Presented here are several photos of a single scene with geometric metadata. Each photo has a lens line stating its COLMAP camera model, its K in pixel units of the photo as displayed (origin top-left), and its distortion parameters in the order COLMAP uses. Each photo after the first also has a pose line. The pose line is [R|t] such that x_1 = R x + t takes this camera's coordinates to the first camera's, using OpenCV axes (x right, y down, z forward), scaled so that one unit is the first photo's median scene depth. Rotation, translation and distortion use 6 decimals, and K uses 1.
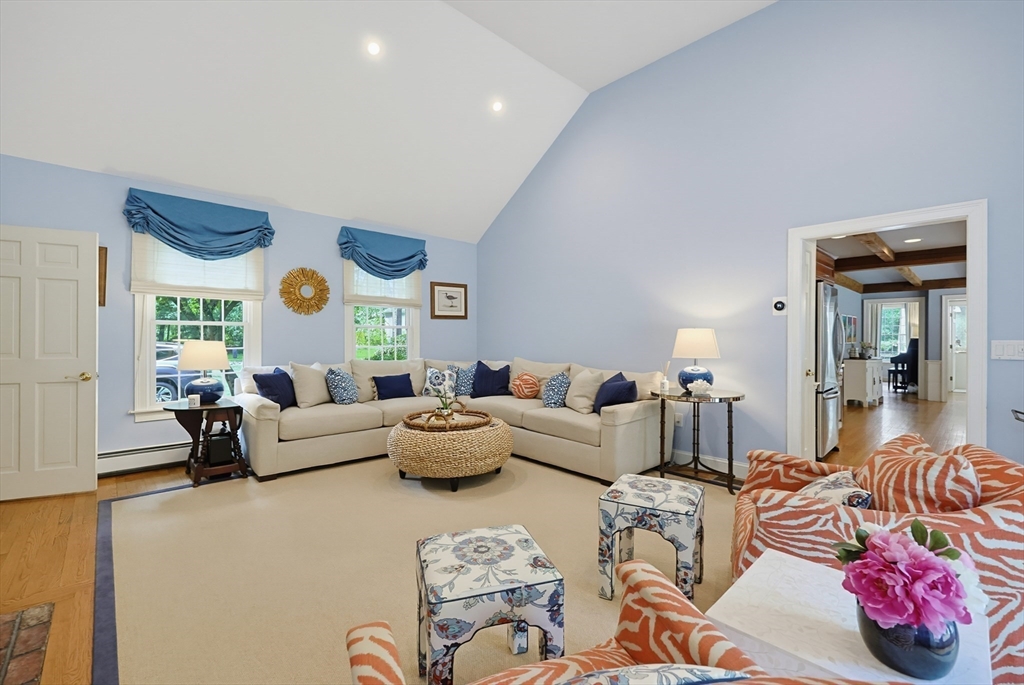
lens RADIAL K [[448.3, 0, 512.7], [0, 448.3, 342.3], [0, 0, 1]] dist [0.017574, -0.000070]
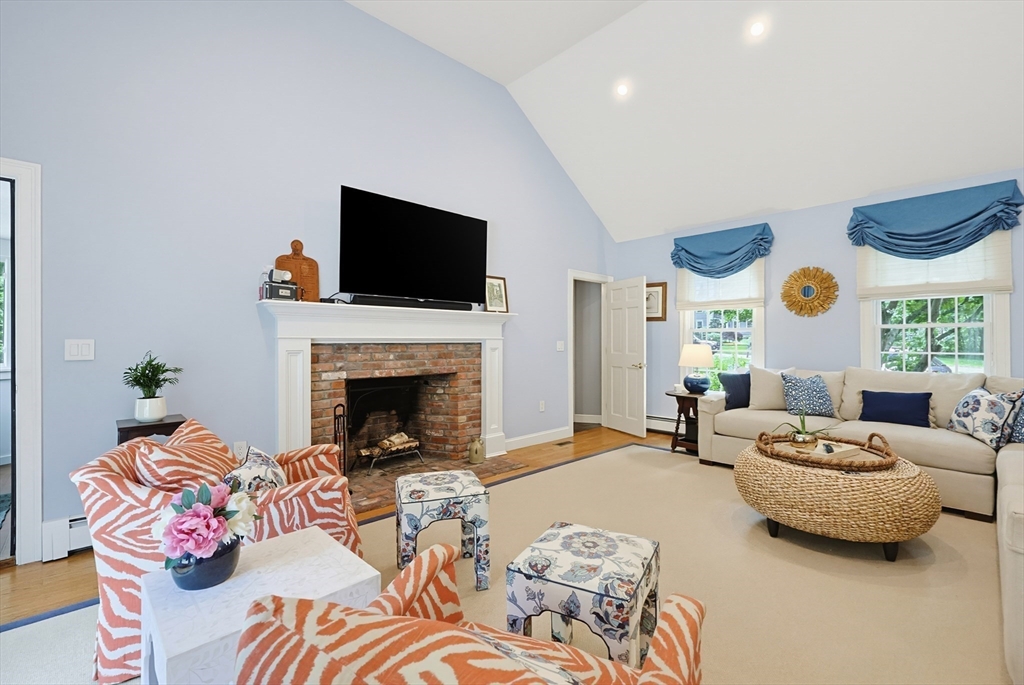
lens RADIAL K [[436.6, 0, 515.2], [0, 436.6, 344.8], [0, 0, 1]] dist [-0.014296, -0.000010]
pose [[0.011485, 0.003026, -0.999929, 0.496981], [-0.006602, 0.999974, 0.002950, -0.001988], [0.999912, 0.006568, 0.011505, 0.431334]]
